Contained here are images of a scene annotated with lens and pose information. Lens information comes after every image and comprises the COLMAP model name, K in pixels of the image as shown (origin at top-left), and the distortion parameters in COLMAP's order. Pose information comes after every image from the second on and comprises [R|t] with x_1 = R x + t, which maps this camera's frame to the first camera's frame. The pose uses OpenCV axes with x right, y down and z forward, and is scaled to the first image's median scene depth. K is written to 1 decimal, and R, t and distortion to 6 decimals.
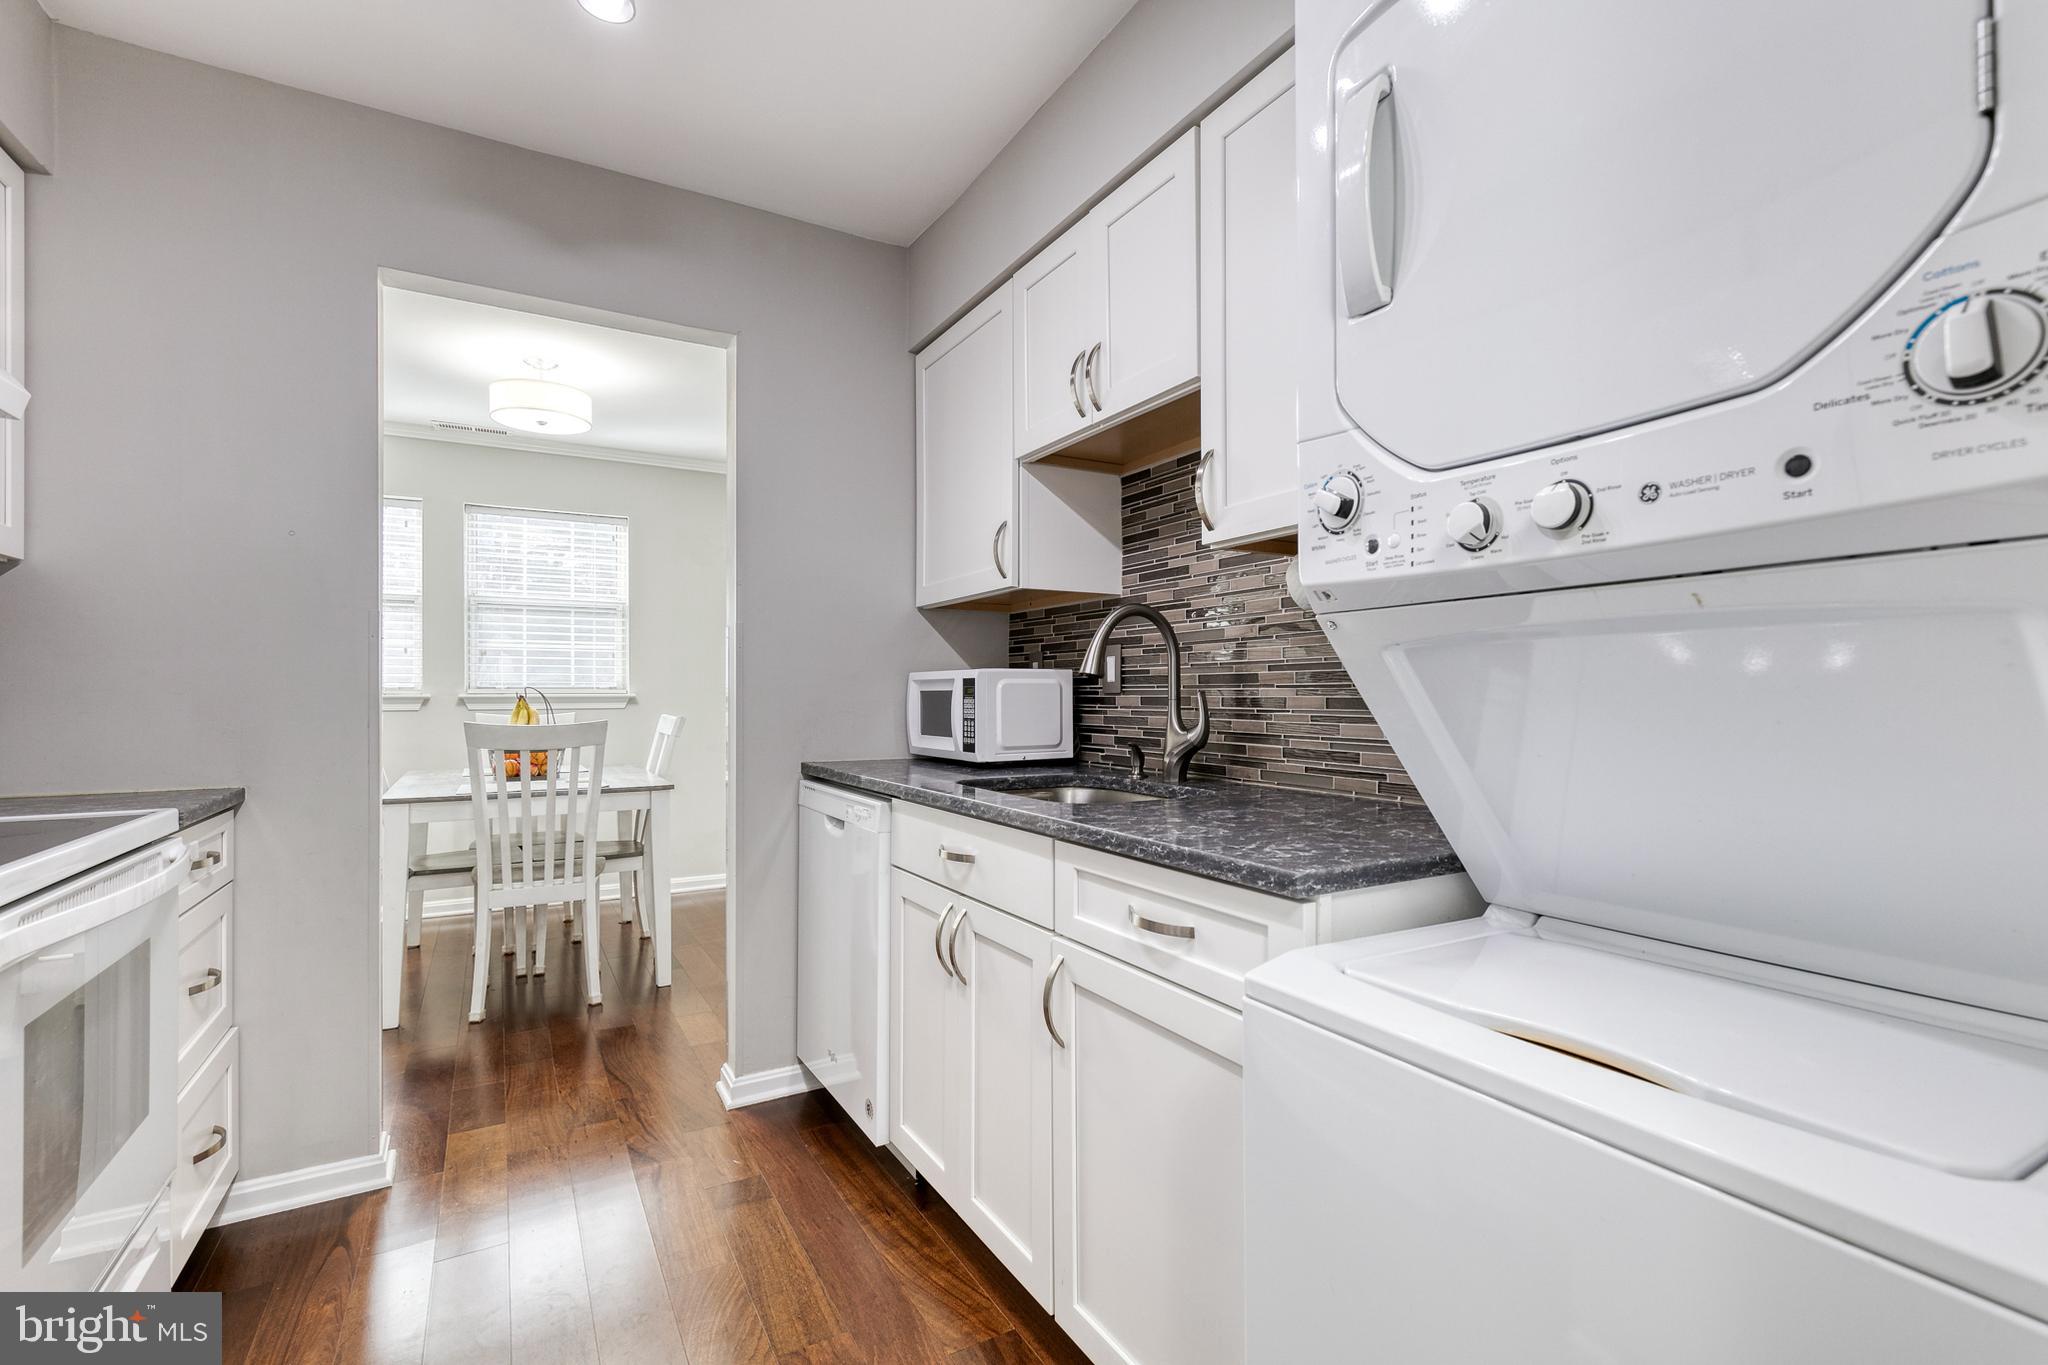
lens RADIAL K [[942.7, 0, 1053.2], [0, 942.7, 687.1], [0, 0, 1]] dist [0.007821, -0.001285]
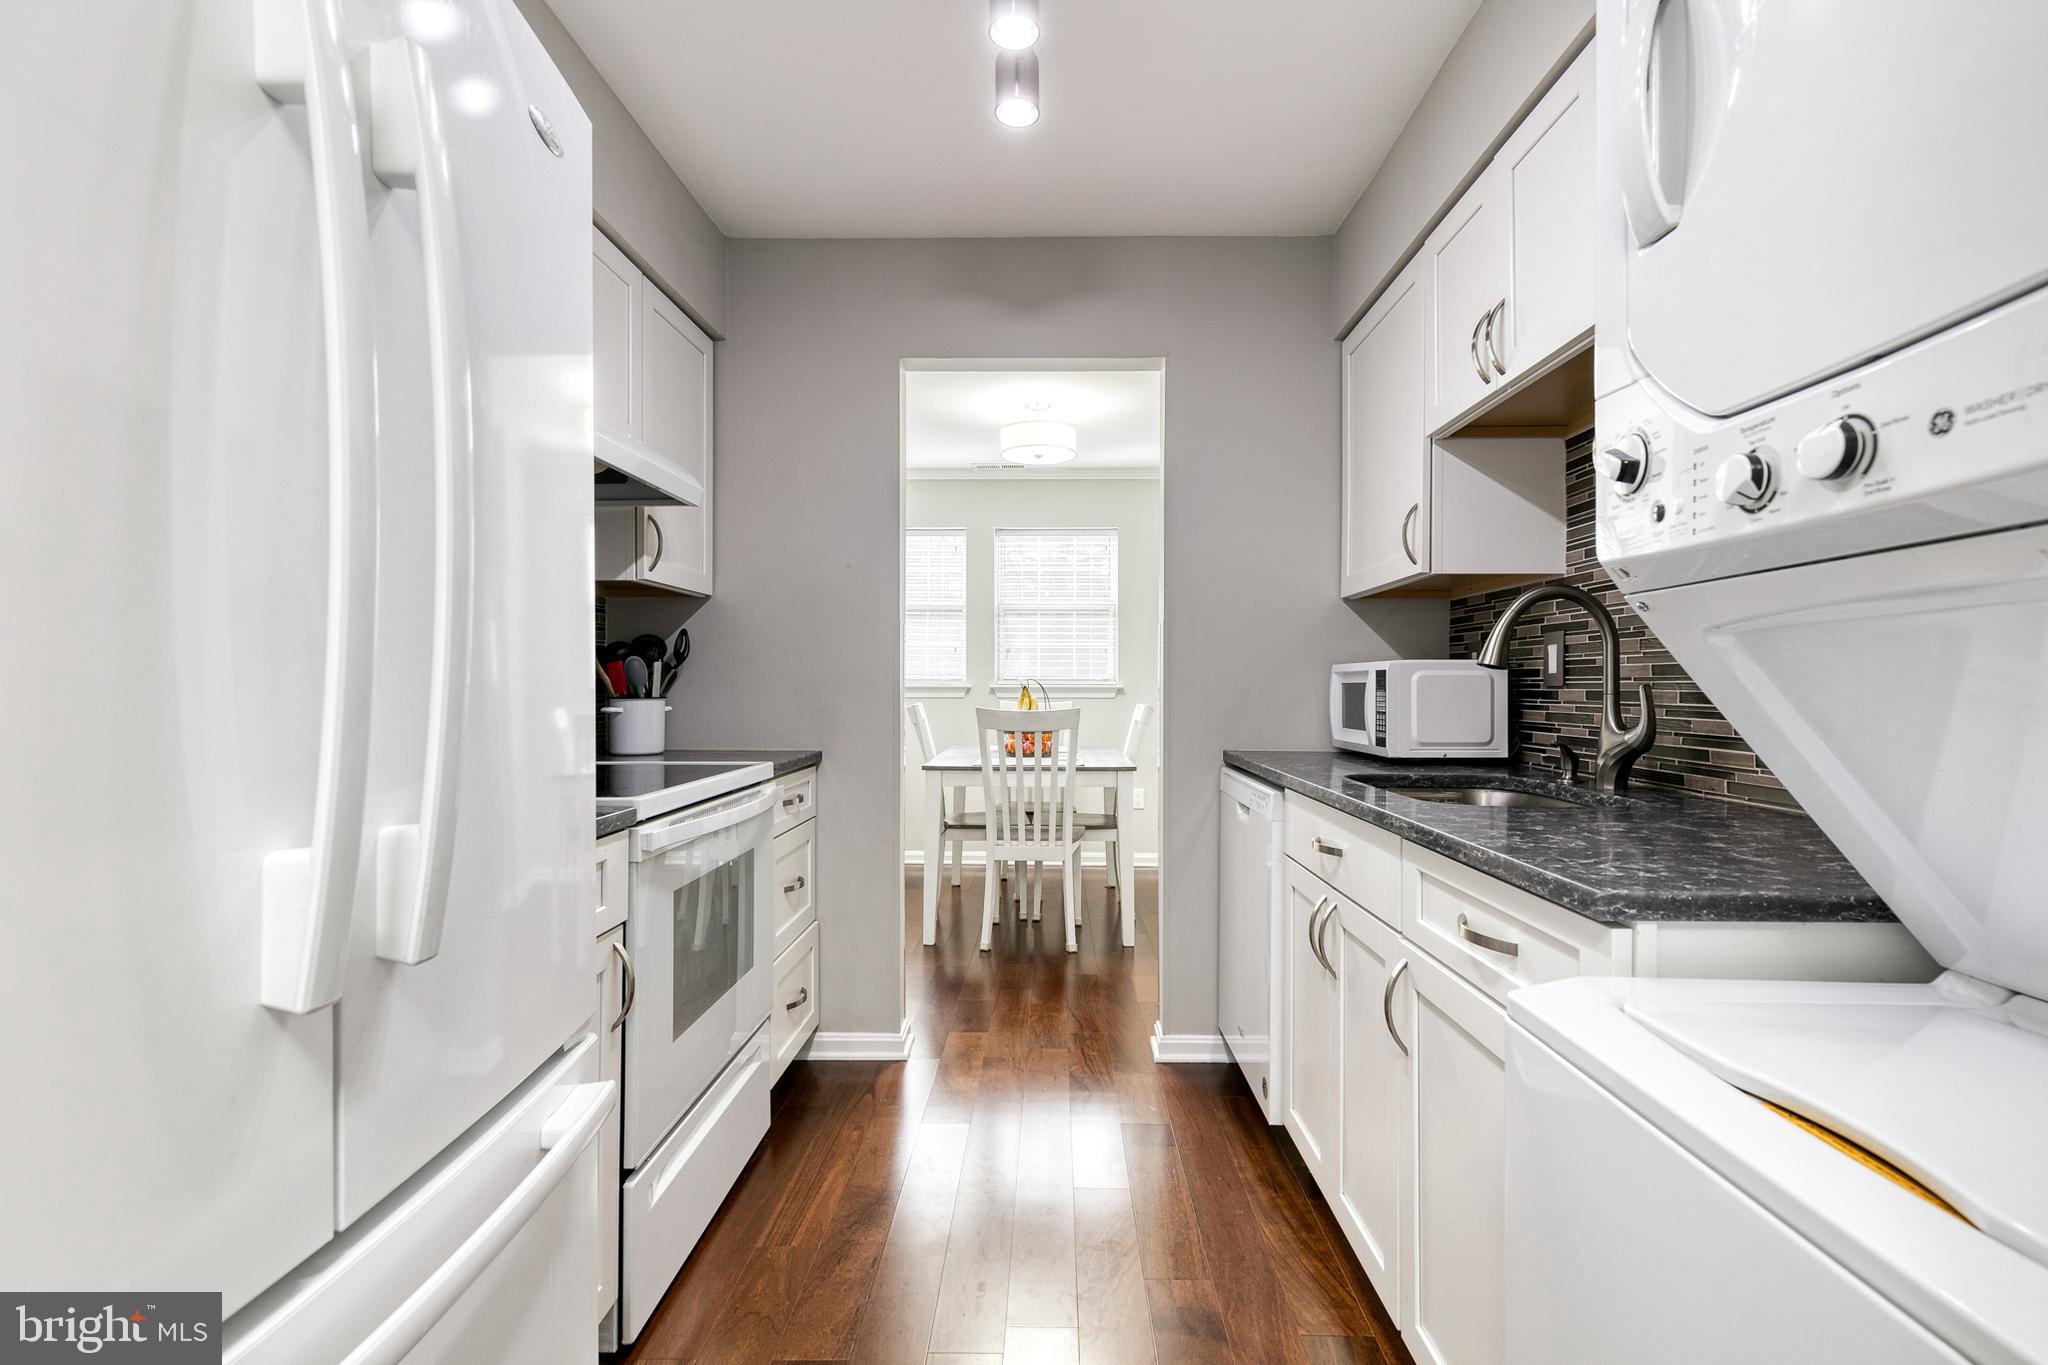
lens RADIAL K [[941.6, 0, 1024.0], [0, 941.6, 682.5], [0, 0, 1]] dist [0.002127, -0.000229]
pose [[0.844248, 0.002780, -0.535946, 0.113565], [-0.000994, 0.999993, 0.003622, 0.000247], [0.535952, -0.002525, 0.844244, -0.008837]]
